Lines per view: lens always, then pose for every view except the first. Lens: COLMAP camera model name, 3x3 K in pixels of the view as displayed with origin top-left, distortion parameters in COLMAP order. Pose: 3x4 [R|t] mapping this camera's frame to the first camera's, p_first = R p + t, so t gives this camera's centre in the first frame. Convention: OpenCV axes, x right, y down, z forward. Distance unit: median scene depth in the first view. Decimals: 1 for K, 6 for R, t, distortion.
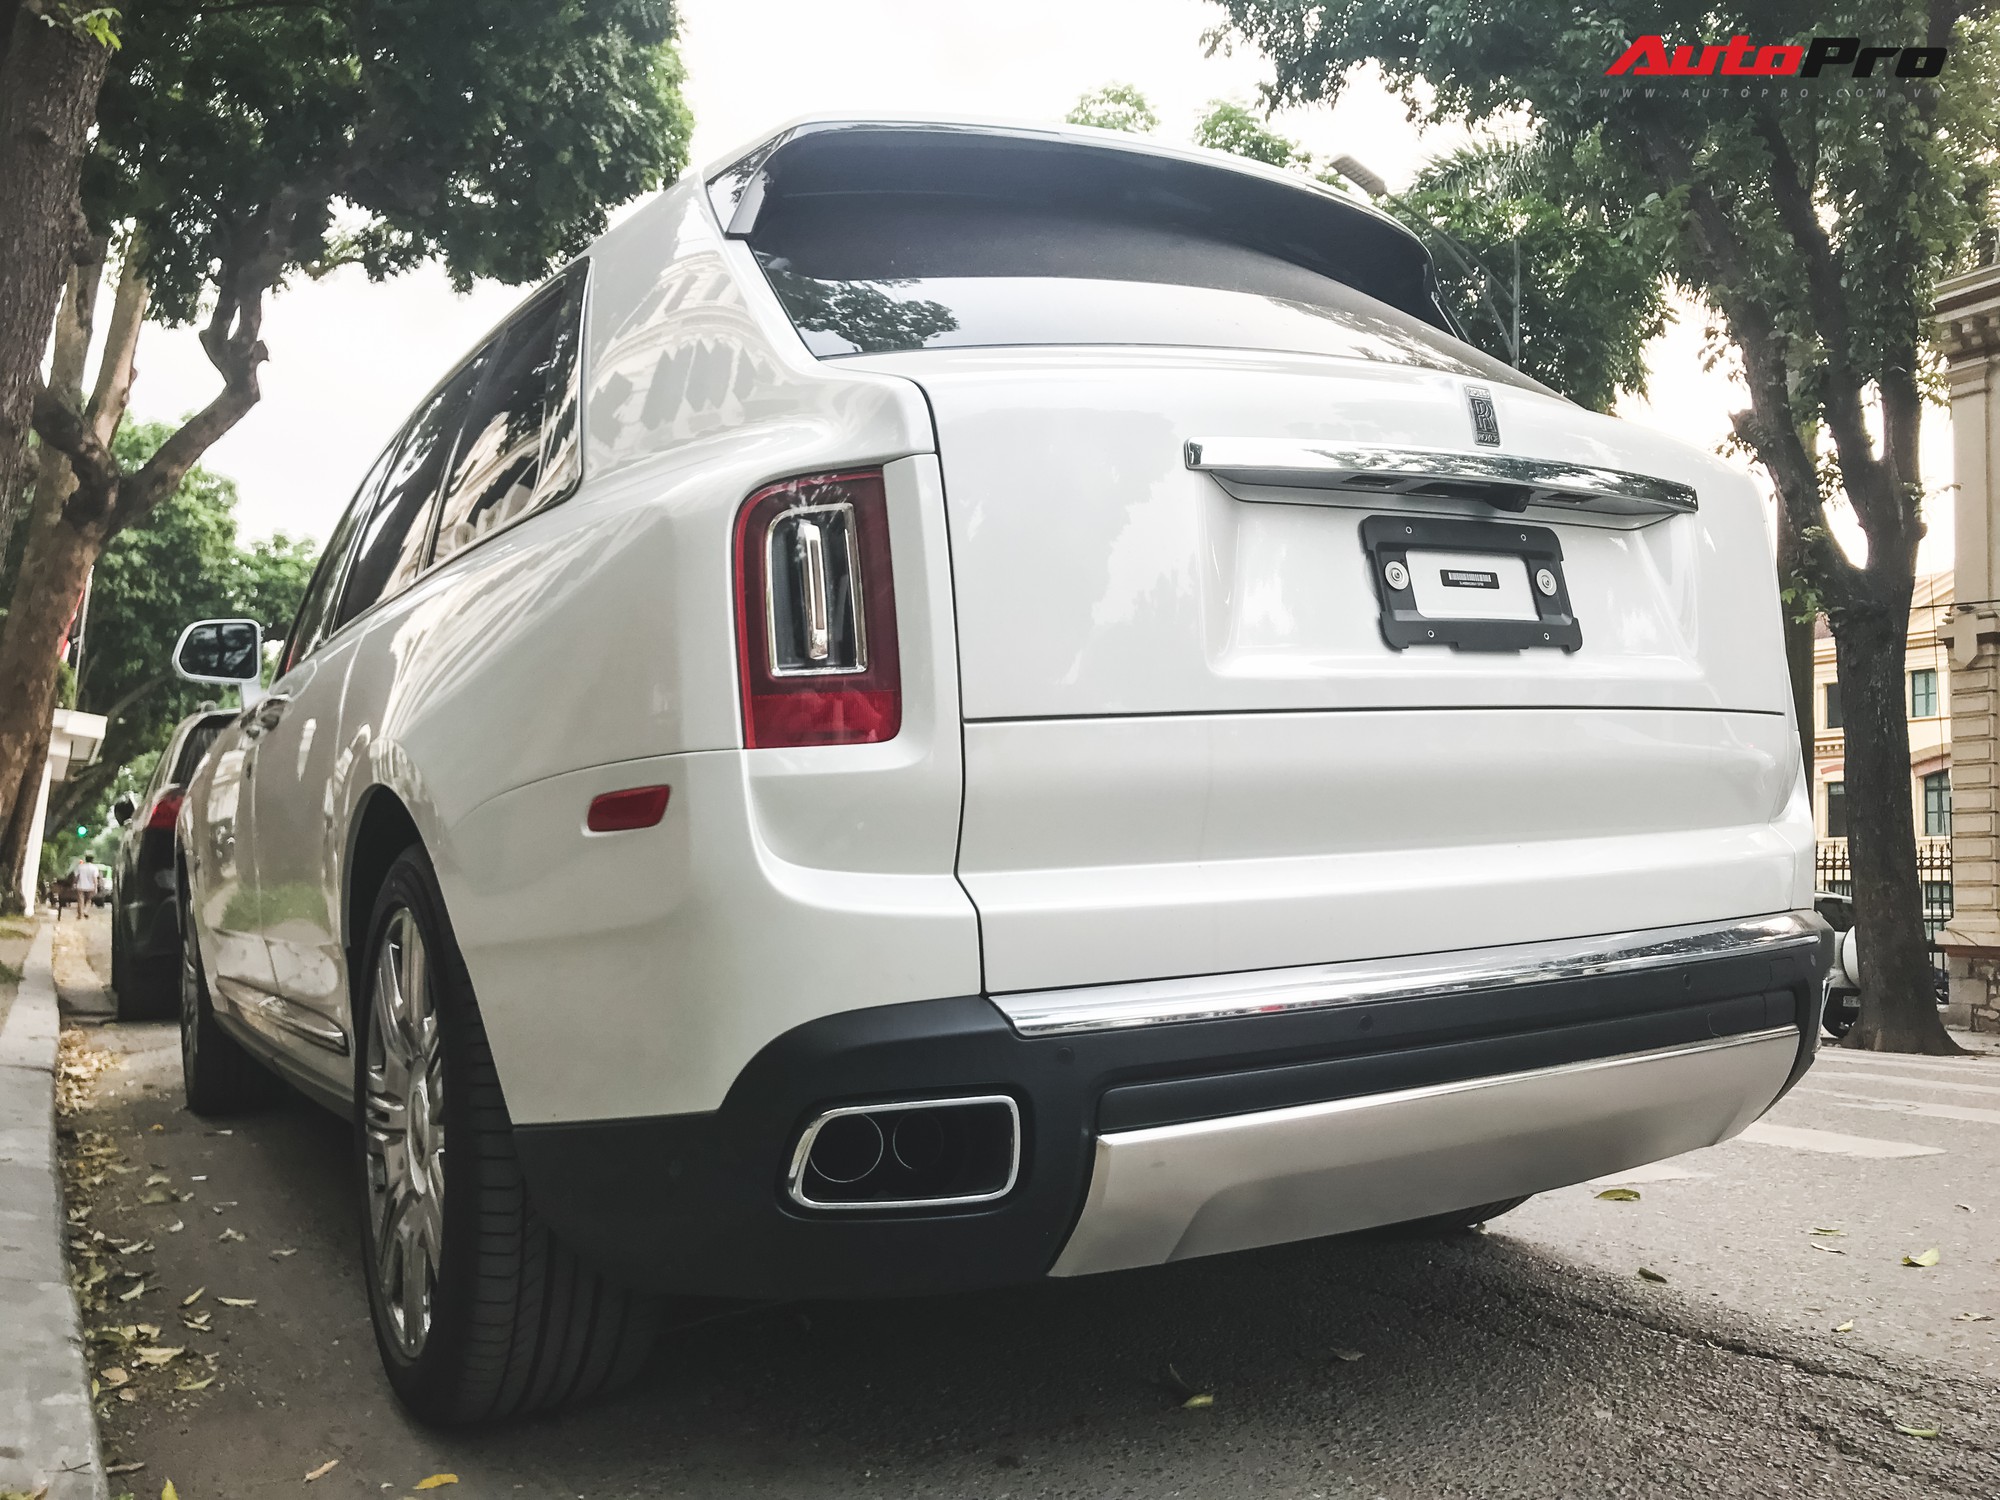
lens RADIAL K [[1674.5, 0, 996.2], [0, 1674.5, 720.5], [0, 0, 1]] dist [0.051072, -0.042146]
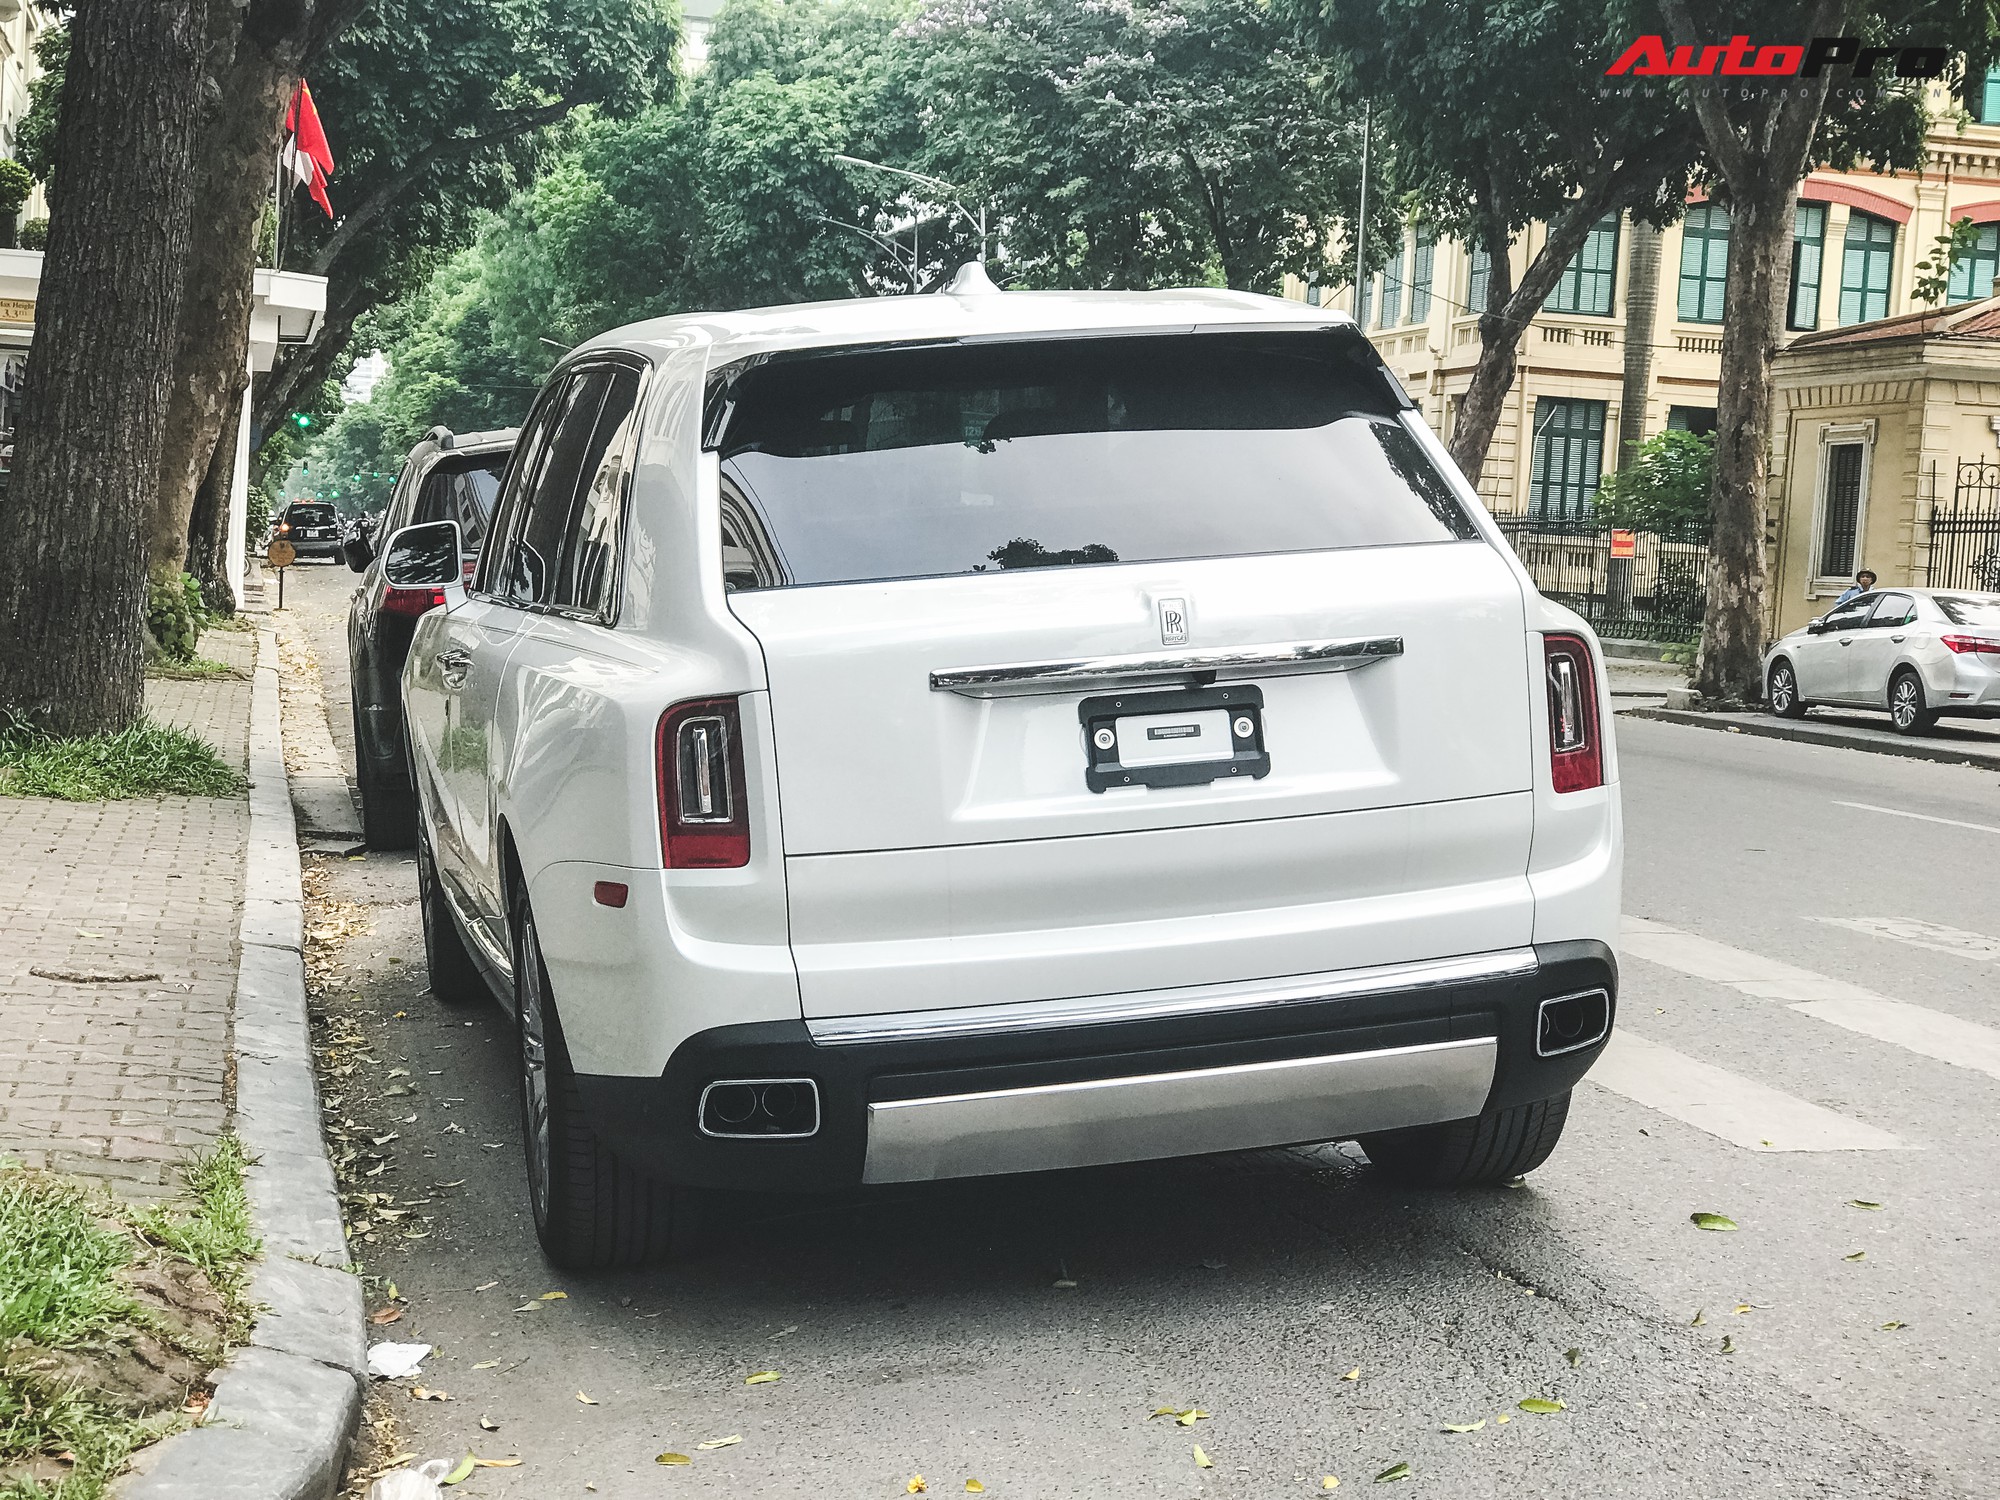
lens RADIAL K [[3443.6, 0, 1000.0], [0, 3443.6, 750.0], [0, 0, 1]] dist [0.107382, -0.303886]
pose [[0.956292, 0.017412, -0.291893, 0.725973], [0.034155, 0.984742, 0.170637, -0.418318], [0.290411, -0.173148, 0.941106, -1.311028]]
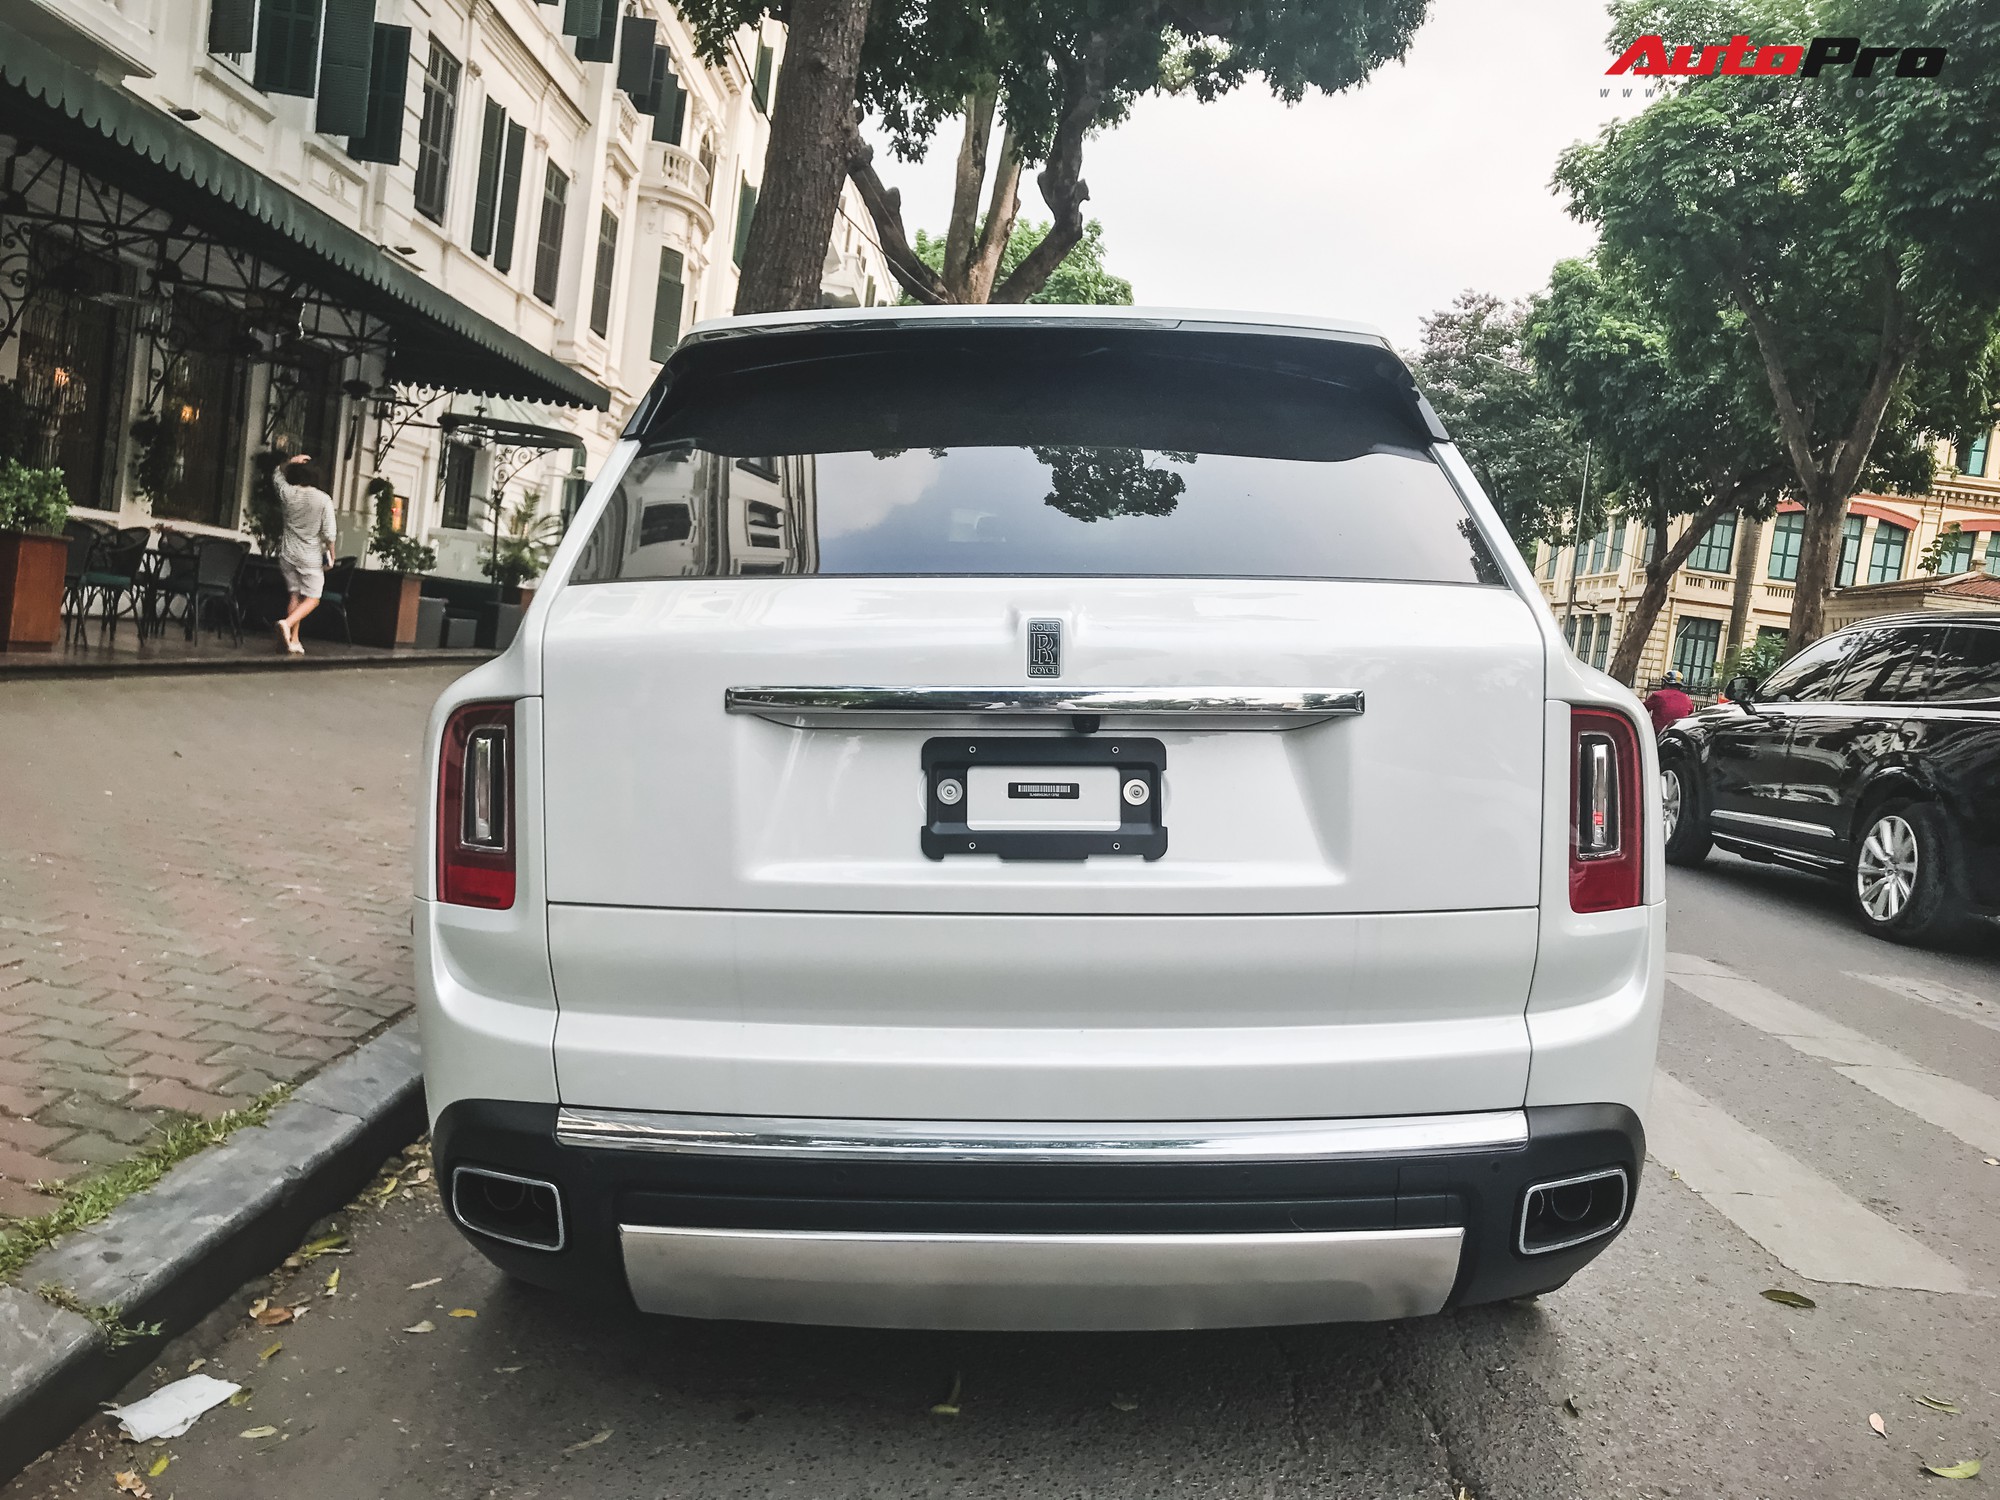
lens RADIAL K [[1674.5, 0, 996.2], [0, 1674.5, 720.5], [0, 0, 1]] dist [0.051072, -0.042146]
pose [[0.861477, 0.081489, -0.501215, 0.584278], [-0.012242, 0.990086, 0.139930, -0.206174], [0.507648, -0.114410, 0.853934, 0.039491]]
